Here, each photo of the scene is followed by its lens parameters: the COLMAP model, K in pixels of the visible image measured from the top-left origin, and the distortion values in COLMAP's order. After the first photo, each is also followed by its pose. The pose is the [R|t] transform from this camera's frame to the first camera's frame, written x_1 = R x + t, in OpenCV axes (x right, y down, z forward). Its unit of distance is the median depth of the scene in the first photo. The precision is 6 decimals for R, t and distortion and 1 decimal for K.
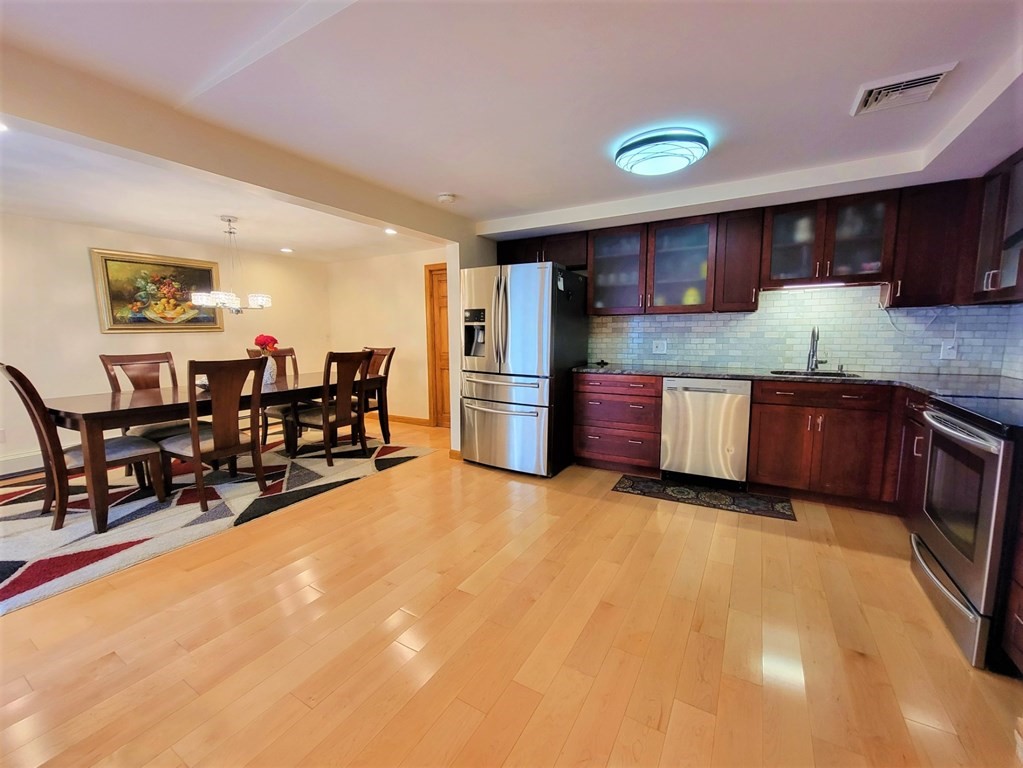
lens RADIAL K [[418.8, 0, 506.7], [0, 418.8, 383.0], [0, 0, 1]] dist [-0.002855, 0.000018]
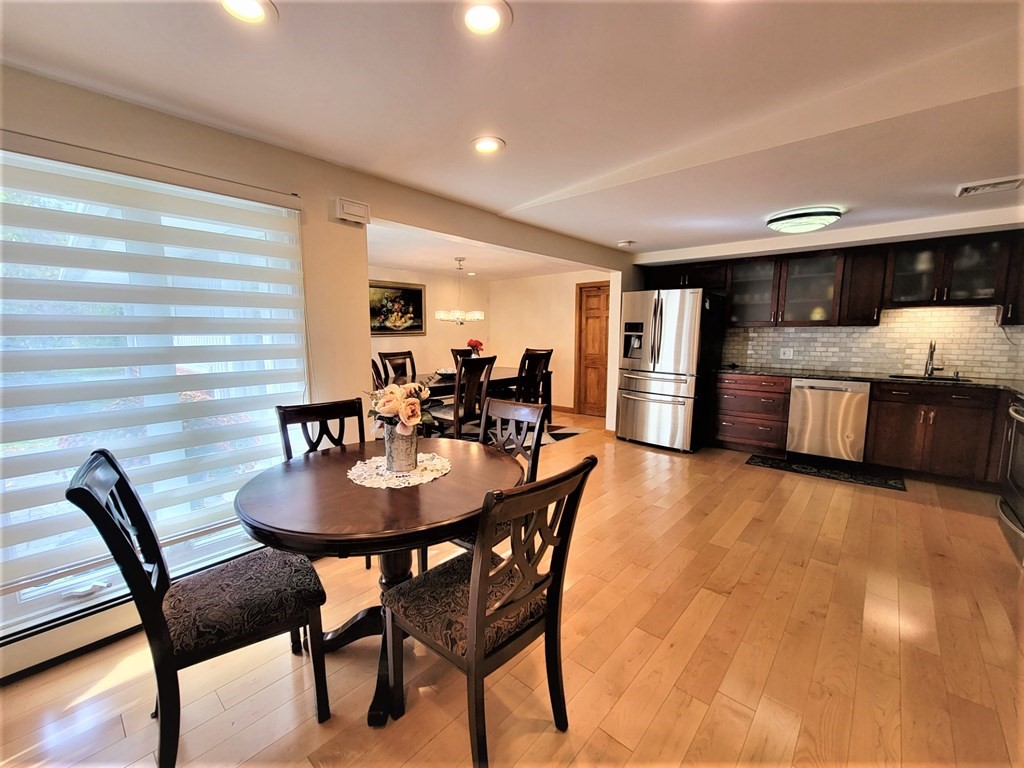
lens RADIAL K [[418.2, 0, 510.2], [0, 418.2, 384.4], [0, 0, 1]] dist [-0.002744, 0.000281]
pose [[0.981031, 0.031990, -0.191192, -0.207245], [-0.030989, 0.999486, 0.008227, 0.020411], [0.191357, -0.002146, 0.981518, -0.380611]]
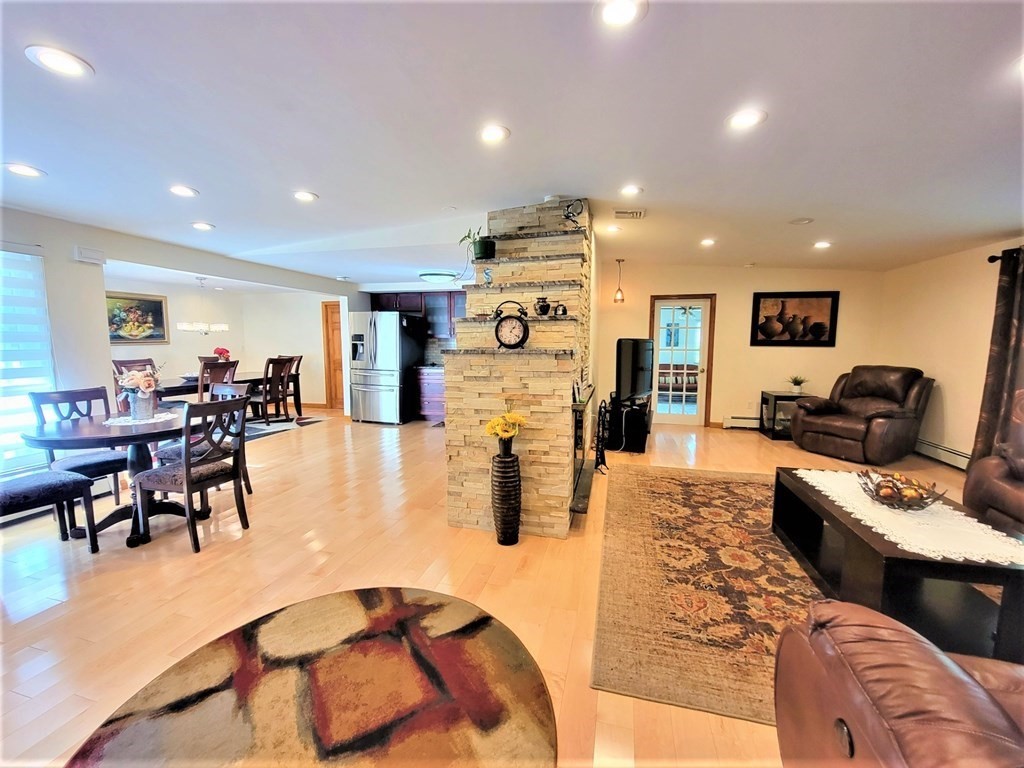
lens RADIAL K [[418.9, 0, 509.4], [0, 418.9, 385.0], [0, 0, 1]] dist [-0.002743, -0.000536]
pose [[0.962498, -0.018857, 0.270631, 0.062832], [0.023468, 0.999629, -0.013813, 0.085054], [-0.270271, 0.019646, 0.962584, -0.938612]]
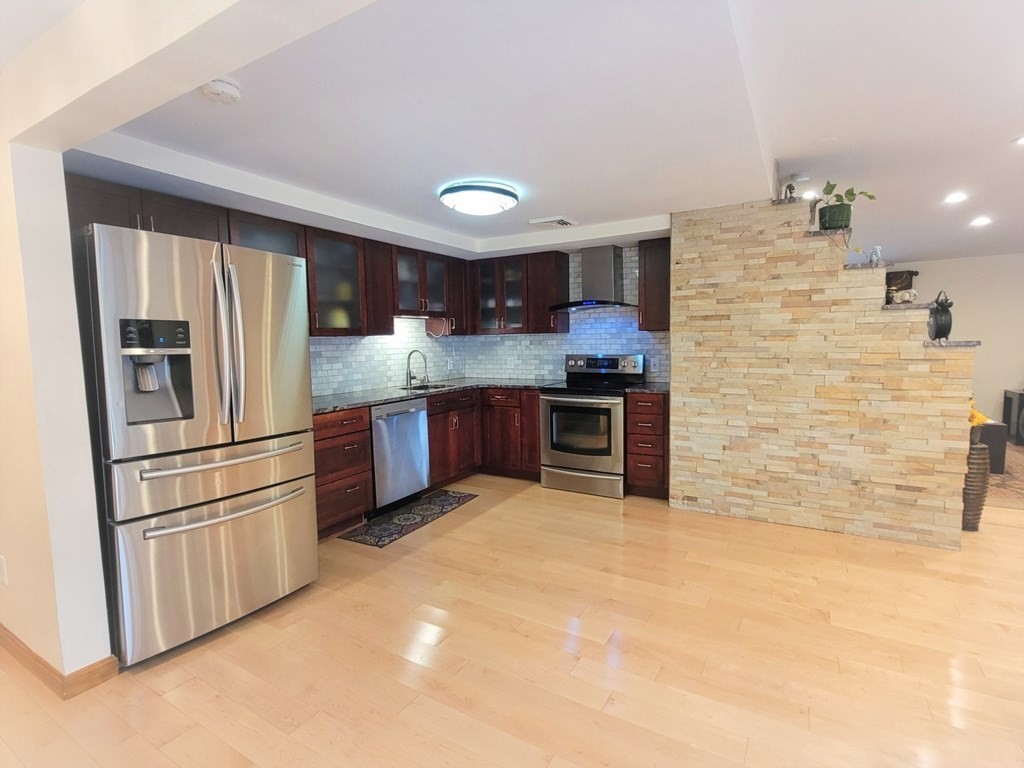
lens RADIAL K [[500.7, 0, 512.0], [0, 500.7, 384.0], [0, 0, 1]] dist [-0.001988, -0.000348]
pose [[-0.006783, -0.078607, 0.996883, -0.656590], [0.138511, 0.987222, 0.078787, -0.098407], [-0.990338, 0.138613, 0.004192, 0.636300]]
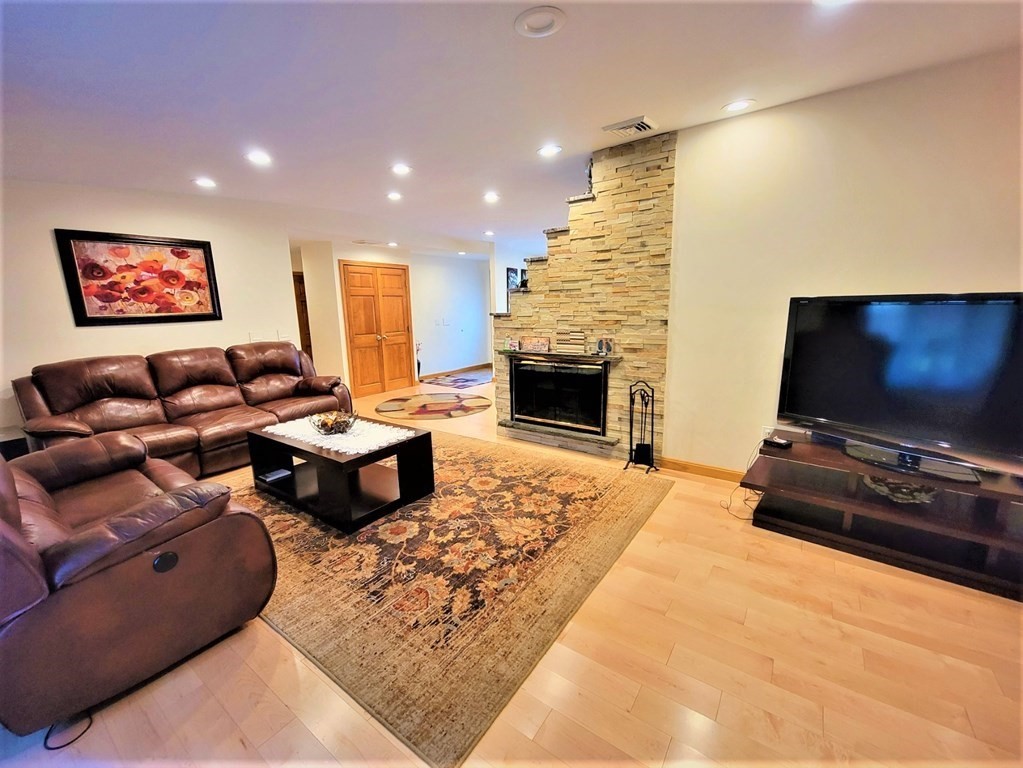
lens RADIAL K [[418.8, 0, 506.7], [0, 418.8, 383.0], [0, 0, 1]] dist [-0.002855, 0.000018]
pose [[-0.091715, 0.192419, -0.977018, 1.562749], [-0.097361, 0.974719, 0.201106, -0.035711], [0.991014, 0.113568, -0.070662, -0.099803]]
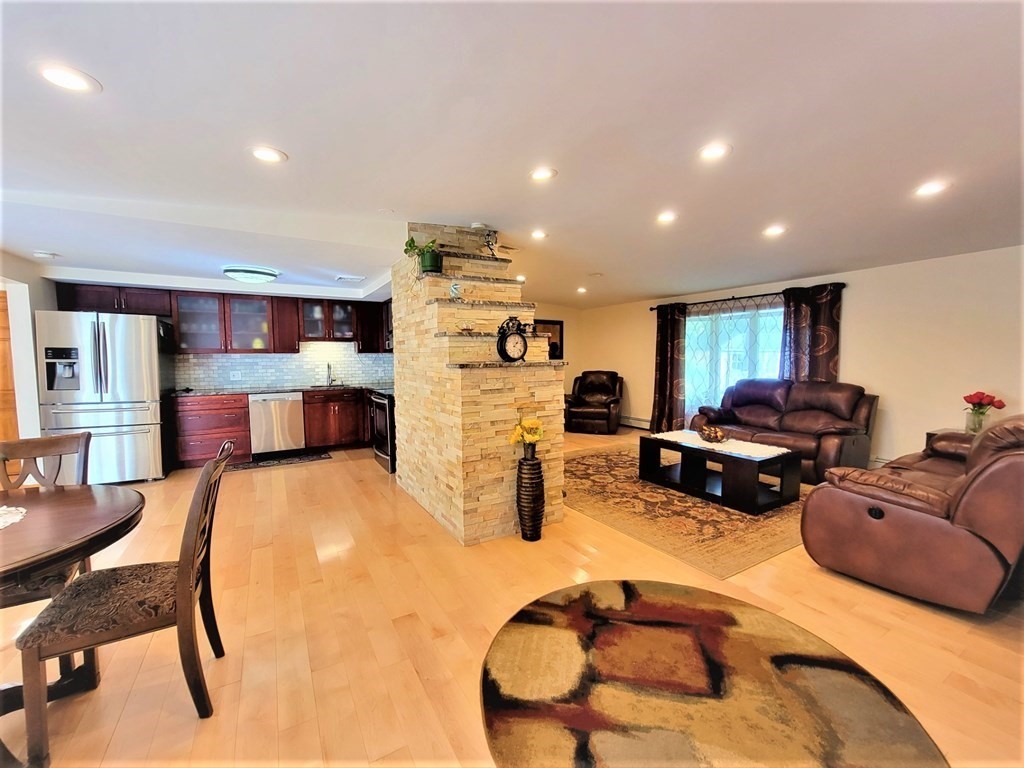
lens RADIAL K [[418.2, 0, 510.2], [0, 418.2, 384.4], [0, 0, 1]] dist [-0.002744, 0.000281]
pose [[0.482981, -0.052784, 0.874039, -0.487006], [0.107379, 0.994218, 0.000706, 0.049597], [-0.869022, 0.093513, 0.485856, -0.581868]]
